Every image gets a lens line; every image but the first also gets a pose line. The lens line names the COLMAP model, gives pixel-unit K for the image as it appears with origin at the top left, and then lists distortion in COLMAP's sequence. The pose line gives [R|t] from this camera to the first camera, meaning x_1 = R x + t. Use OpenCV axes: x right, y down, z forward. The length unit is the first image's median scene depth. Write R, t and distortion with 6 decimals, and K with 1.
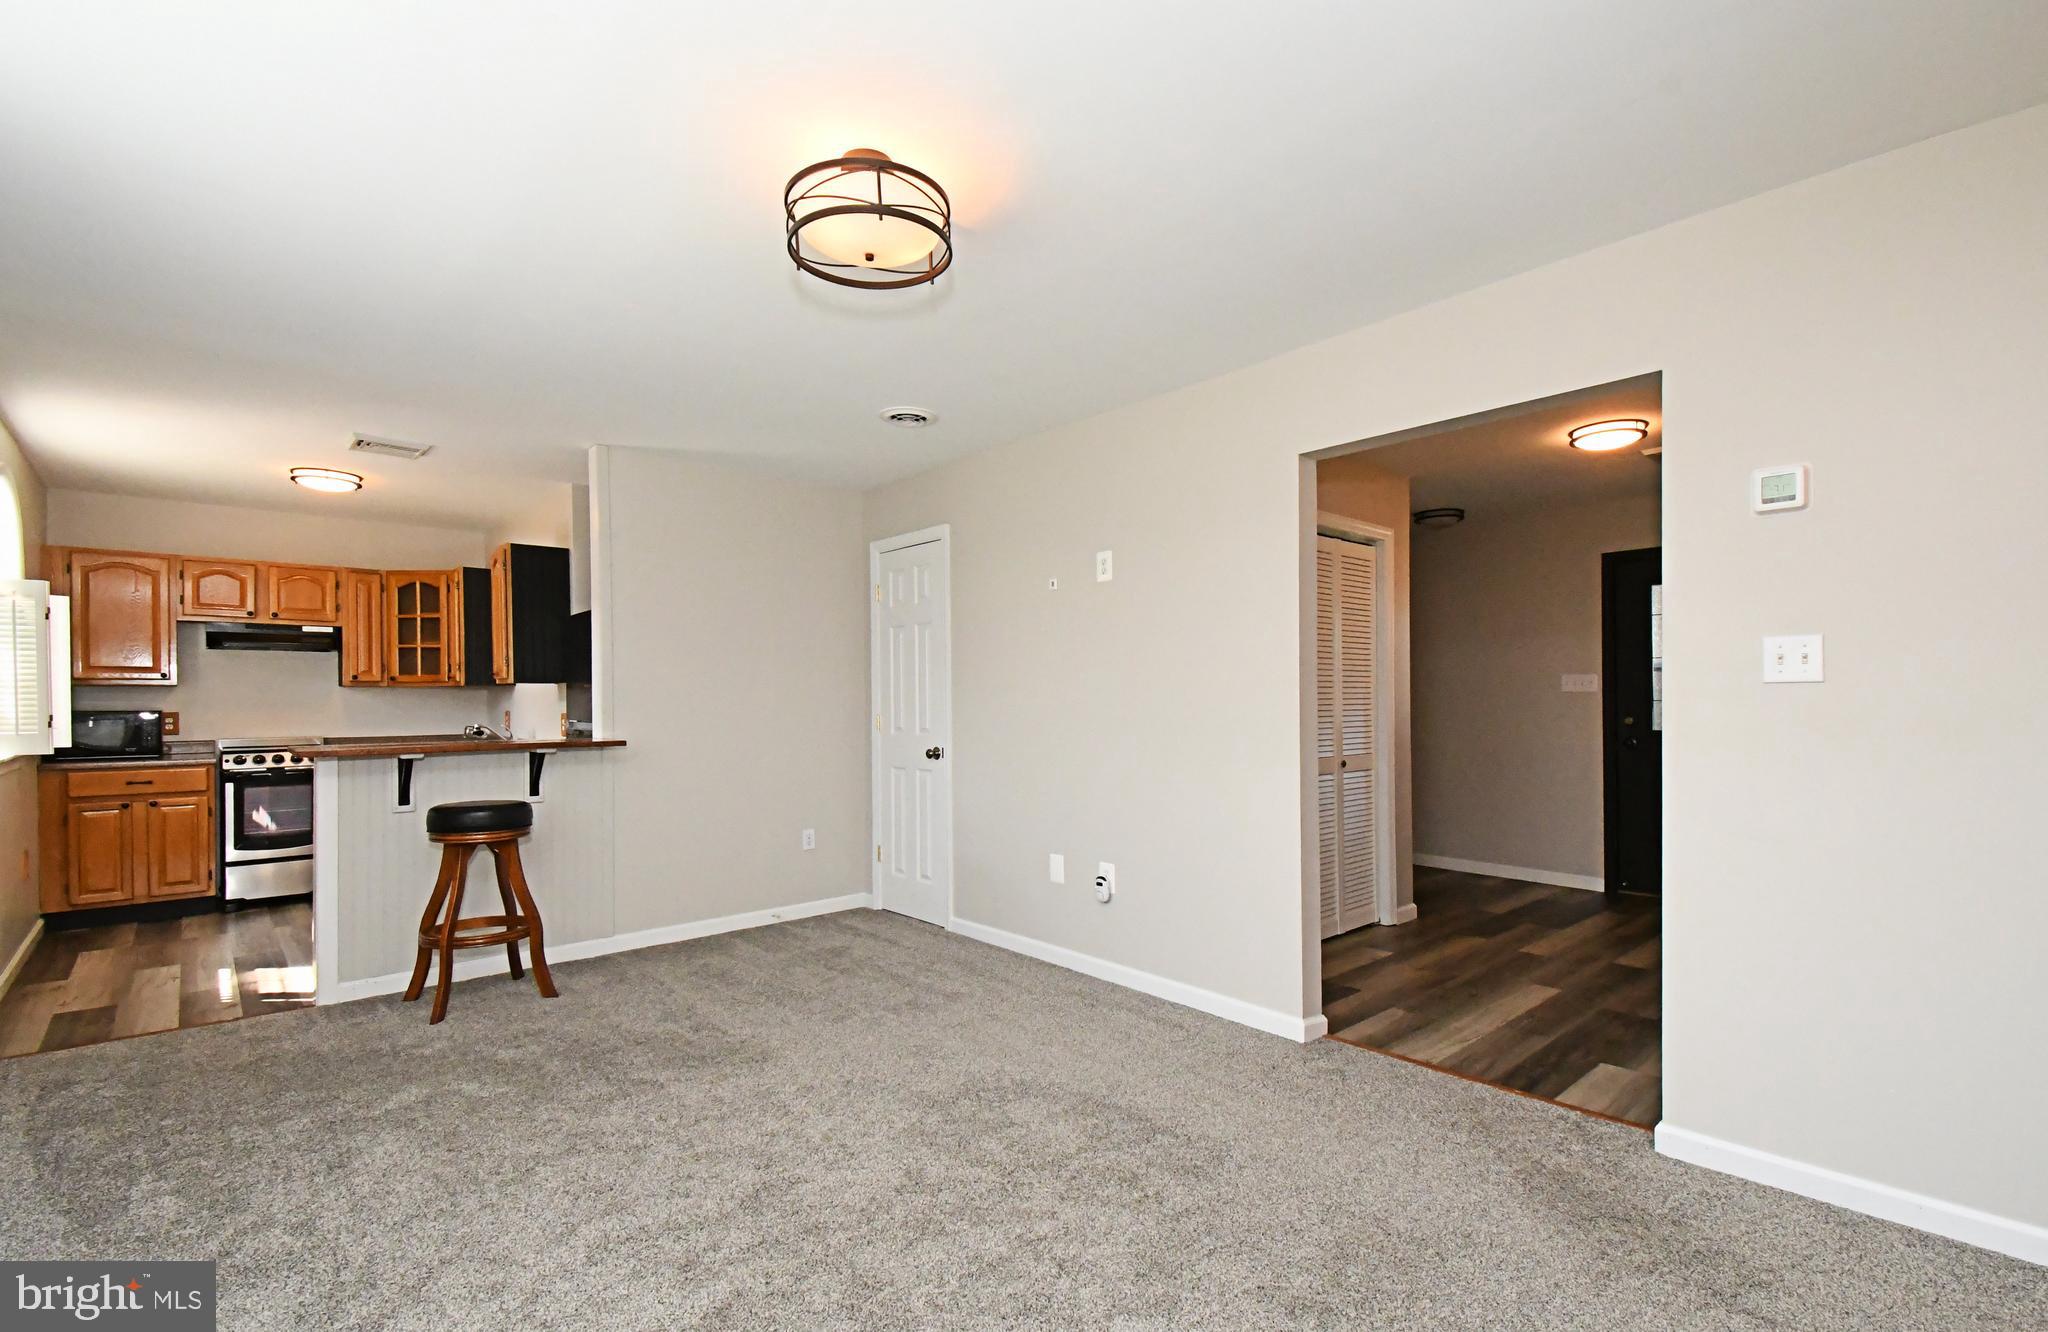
lens RADIAL K [[903.0, 0, 1021.2], [0, 903.0, 714.4], [0, 0, 1]] dist [0.001827, 0.000209]
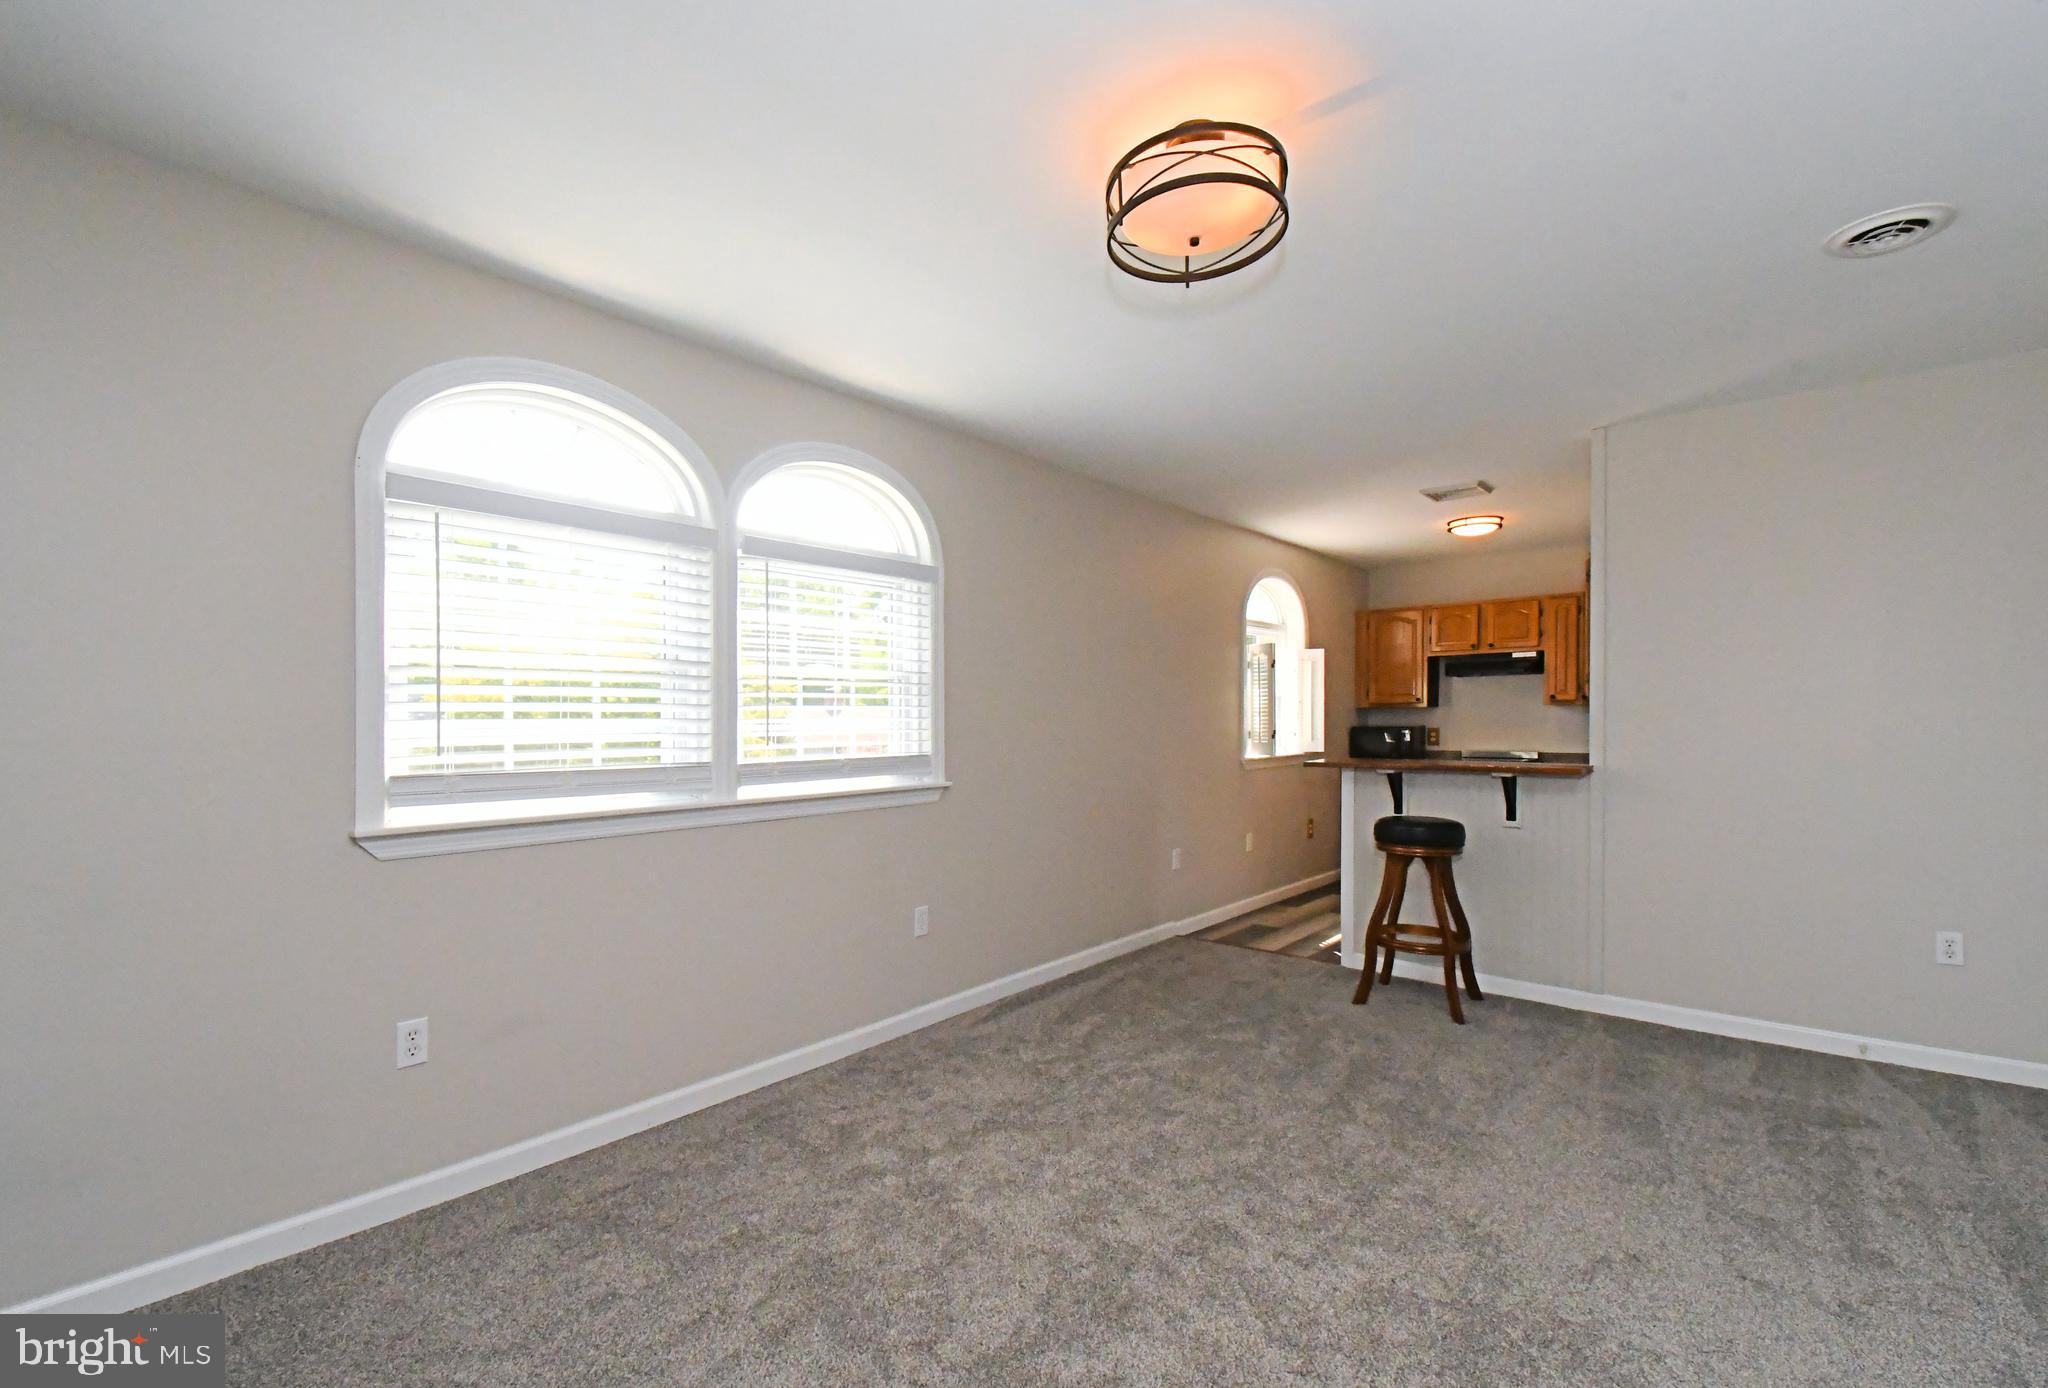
lens RADIAL K [[904.8, 0, 1020.0], [0, 904.8, 729.2], [0, 0, 1]] dist [-0.002576, -0.000840]
pose [[0.126705, 0.014079, -0.991841, 0.360197], [-0.012236, 0.999845, 0.012630, -0.013370], [0.991865, 0.010536, 0.126858, 0.360865]]
